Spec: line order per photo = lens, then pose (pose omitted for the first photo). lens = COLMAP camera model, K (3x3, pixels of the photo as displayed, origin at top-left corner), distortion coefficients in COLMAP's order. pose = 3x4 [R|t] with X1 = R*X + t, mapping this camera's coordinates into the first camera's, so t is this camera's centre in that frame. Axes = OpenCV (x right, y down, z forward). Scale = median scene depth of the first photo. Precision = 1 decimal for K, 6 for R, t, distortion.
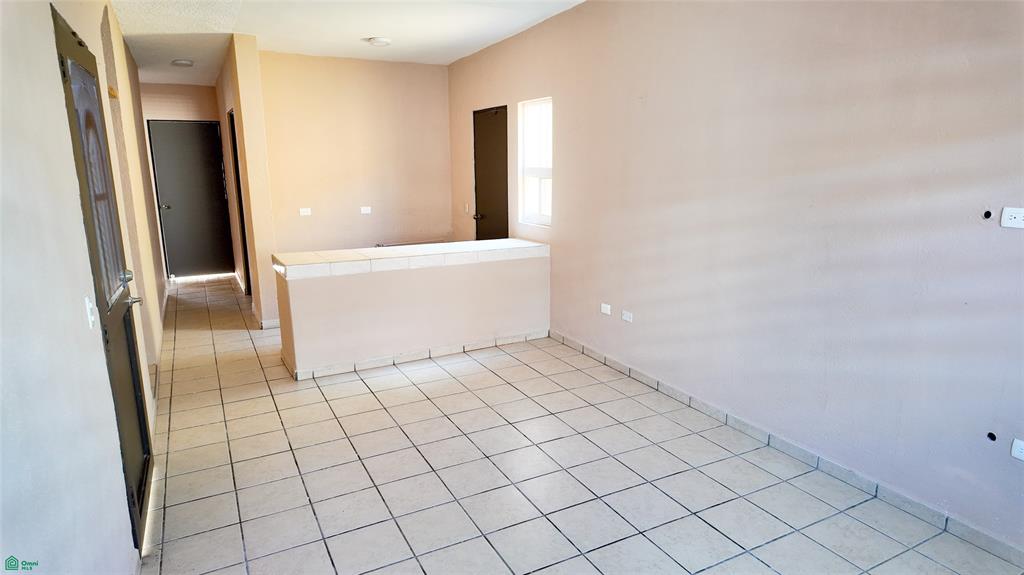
lens RADIAL K [[596.2, 0, 510.9], [0, 596.2, 289.0], [0, 0, 1]] dist [0.044895, -0.039970]
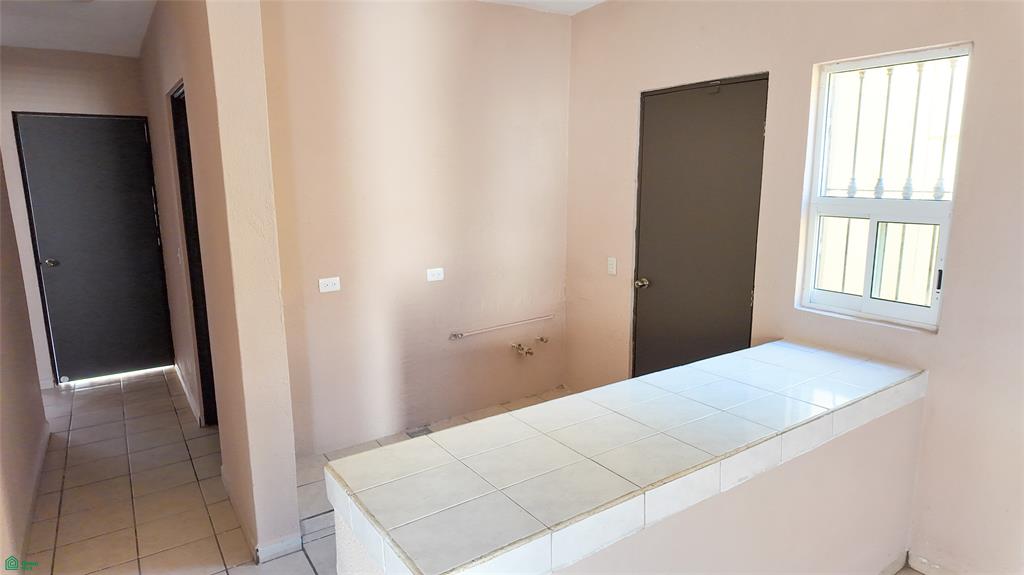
lens RADIAL K [[596.2, 0, 511.3], [0, 596.2, 284.7], [0, 0, 1]] dist [0.044895, -0.039970]
pose [[0.994578, -0.022856, 0.101454, -0.226883], [0.025741, 0.999298, -0.027213, -0.104636], [-0.100761, 0.029677, 0.994468, 0.448879]]
